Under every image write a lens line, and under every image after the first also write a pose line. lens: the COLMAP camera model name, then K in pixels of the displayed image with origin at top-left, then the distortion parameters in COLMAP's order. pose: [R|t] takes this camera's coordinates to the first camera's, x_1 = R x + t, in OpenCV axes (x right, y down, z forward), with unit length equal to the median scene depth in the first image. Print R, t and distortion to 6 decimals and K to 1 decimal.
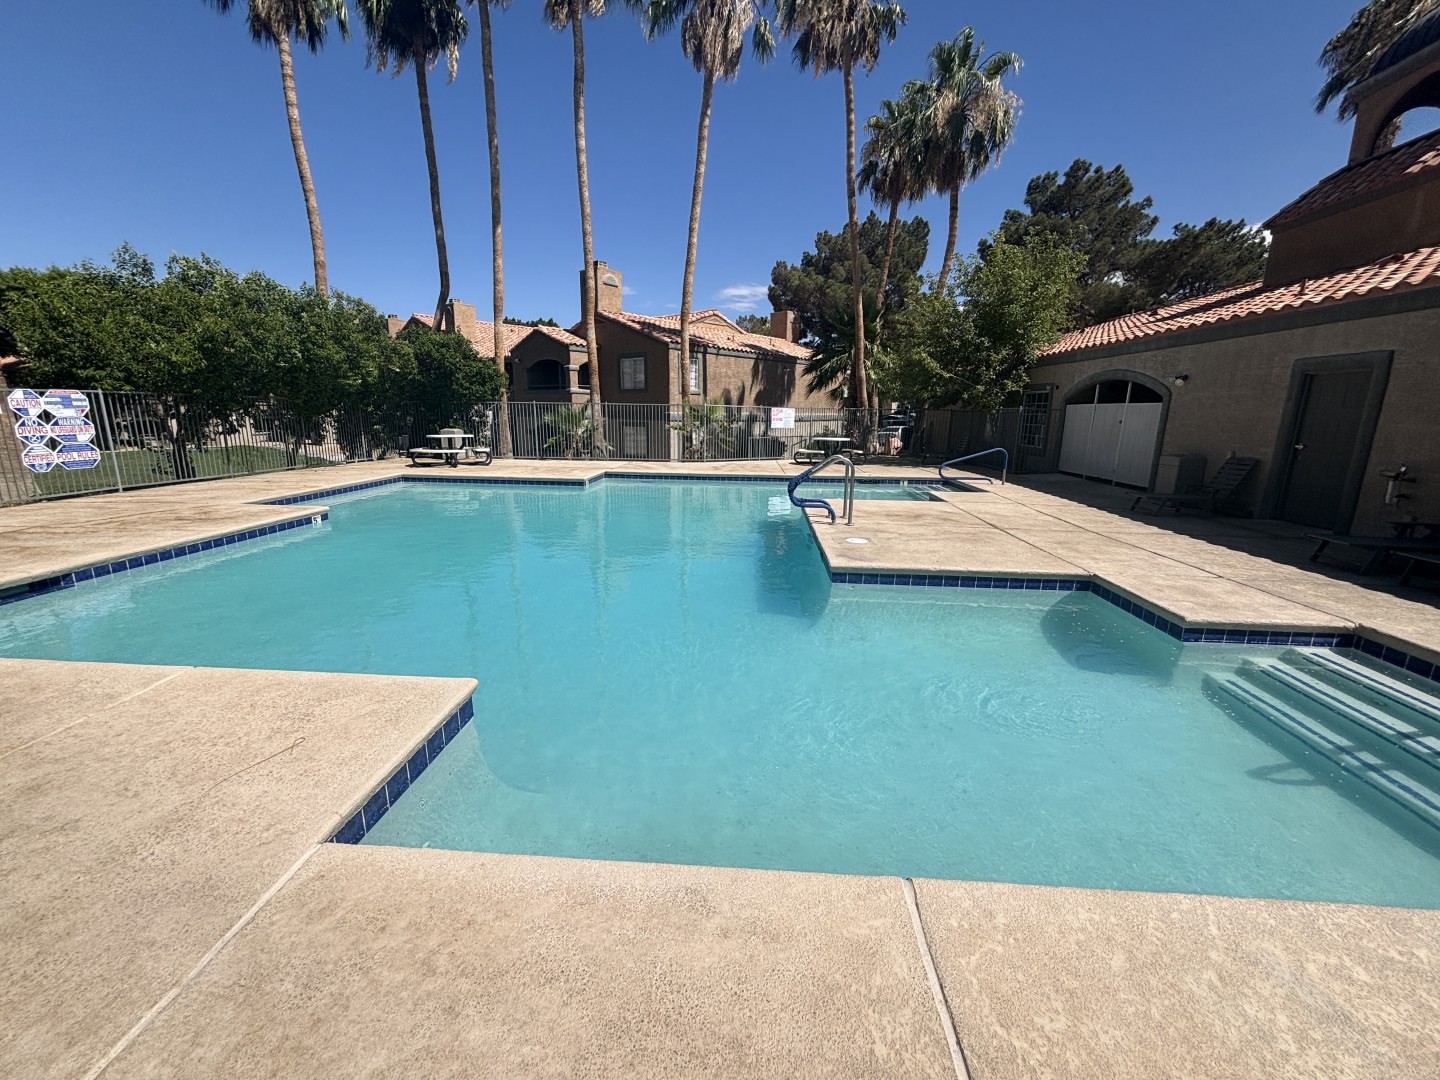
lens RADIAL K [[590.3, 0, 718.2], [0, 590.3, 543.1], [0, 0, 1]] dist [-0.001053, 0.000976]
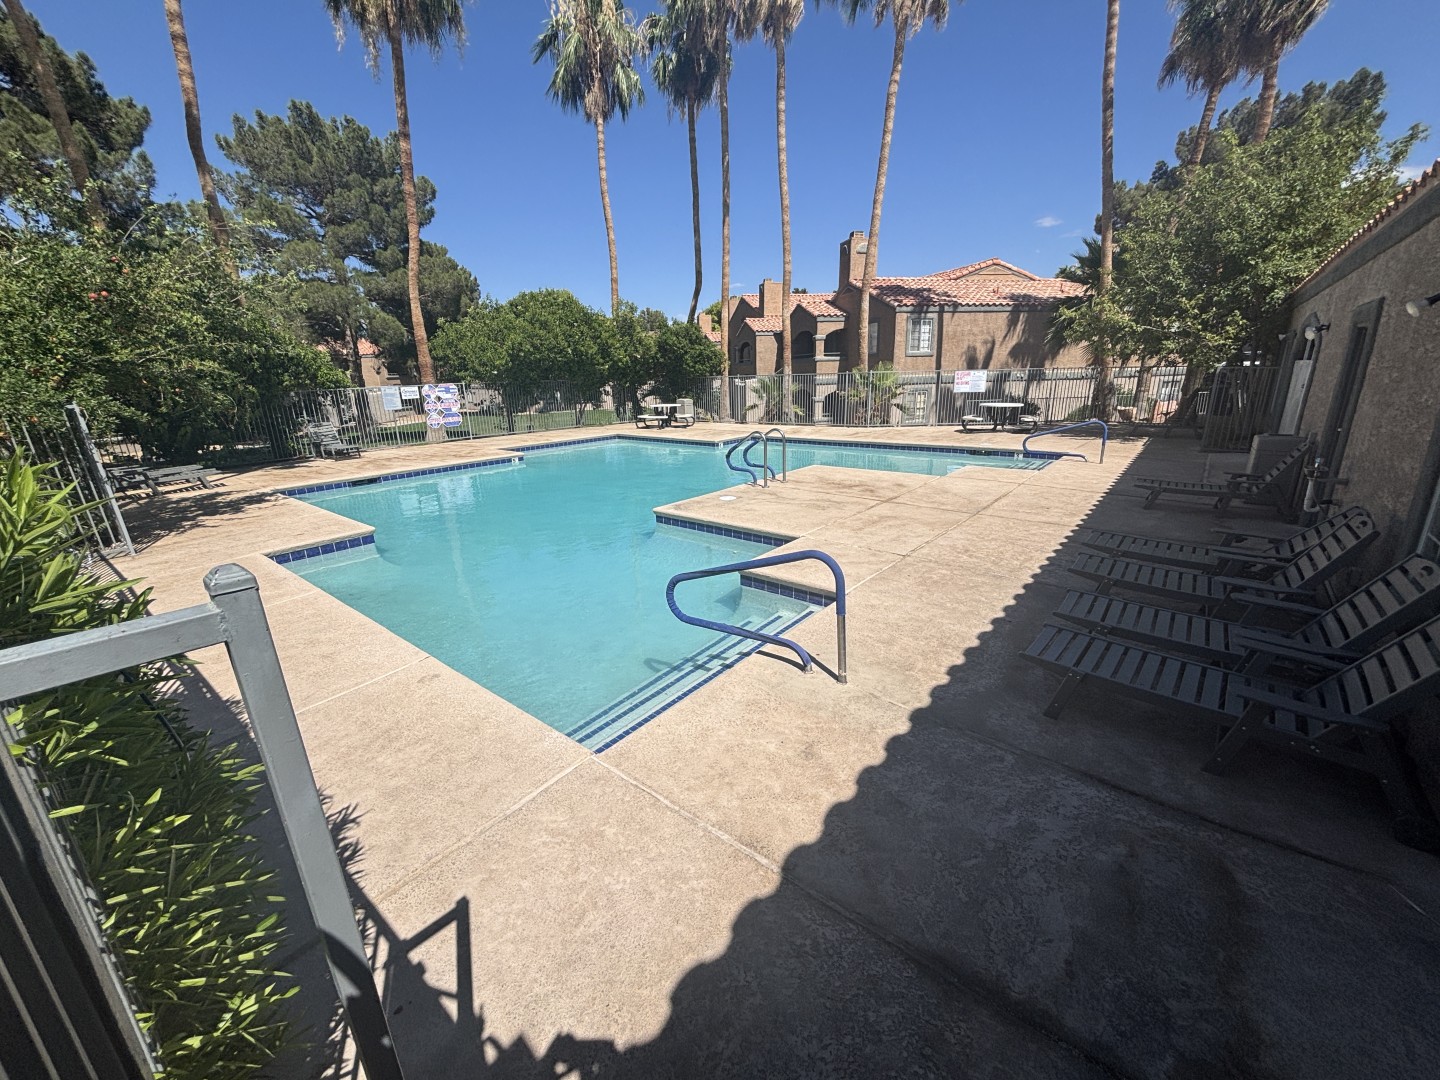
lens RADIAL K [[590.3, 0, 727.2], [0, 590.3, 540.4], [0, 0, 1]] dist [-0.001053, 0.000976]
pose [[0.816419, 0.125865, -0.563576, 0.404851], [-0.087773, 0.991665, 0.094319, -0.012579], [0.570750, -0.027537, 0.820662, -0.020671]]
